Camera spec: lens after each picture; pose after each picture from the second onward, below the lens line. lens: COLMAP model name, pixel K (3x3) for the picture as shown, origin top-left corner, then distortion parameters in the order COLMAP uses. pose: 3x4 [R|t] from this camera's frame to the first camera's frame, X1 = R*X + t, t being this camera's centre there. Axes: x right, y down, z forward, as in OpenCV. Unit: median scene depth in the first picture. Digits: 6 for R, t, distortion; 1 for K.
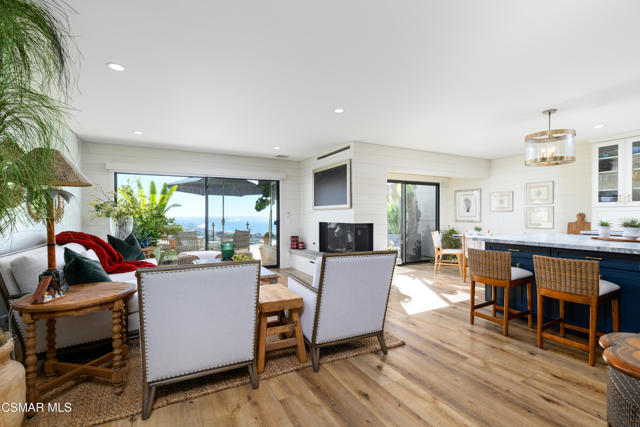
lens RADIAL K [[292.8, 0, 320.0], [0, 292.8, 213.5], [0, 0, 1]] dist [0.001596, 0.000124]
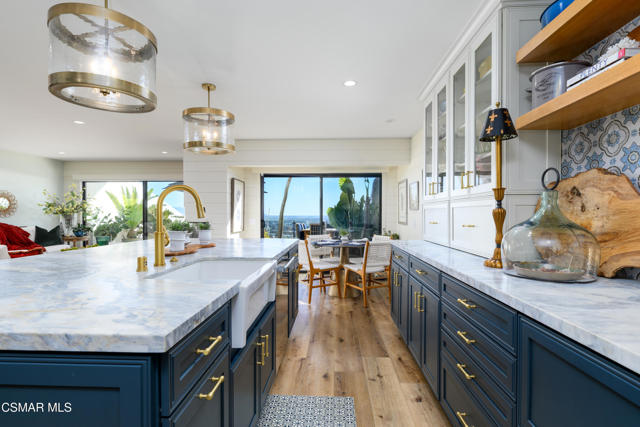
lens RADIAL K [[317.8, 0, 320.0], [0, 317.8, 213.5], [0, 0, 1]] dist [-0.002665, -0.000604]
pose [[0.862209, 0.005535, -0.506523, 0.832592], [-0.003696, 0.999982, 0.004635, -0.001349], [0.506540, -0.002124, 0.862214, 0.233401]]
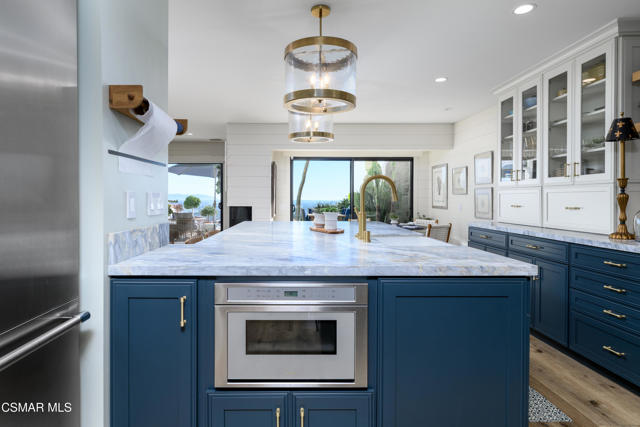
lens RADIAL K [[360.3, 0, 298.8], [0, 360.3, 198.0], [0, 0, 1]] dist [0.000944, -0.000540]
pose [[0.885360, 0.006988, -0.464853, 0.699286], [-0.005242, 0.999974, 0.005048, -0.000628], [0.464876, -0.002033, 0.885373, 0.029413]]
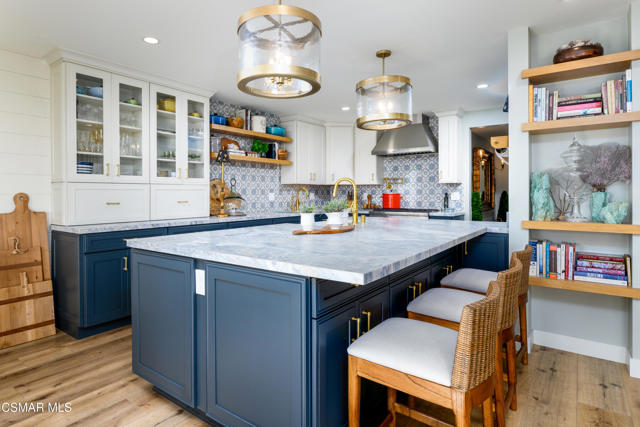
lens RADIAL K [[364.1, 0, 291.0], [0, 364.1, 195.2], [0, 0, 1]] dist [-0.002364, -0.000381]
pose [[-0.399872, 0.001117, 0.916570, 0.130921], [-0.000136, 0.999999, -0.001278, 0.002407], [-0.916571, -0.000636, -0.399871, 0.692143]]
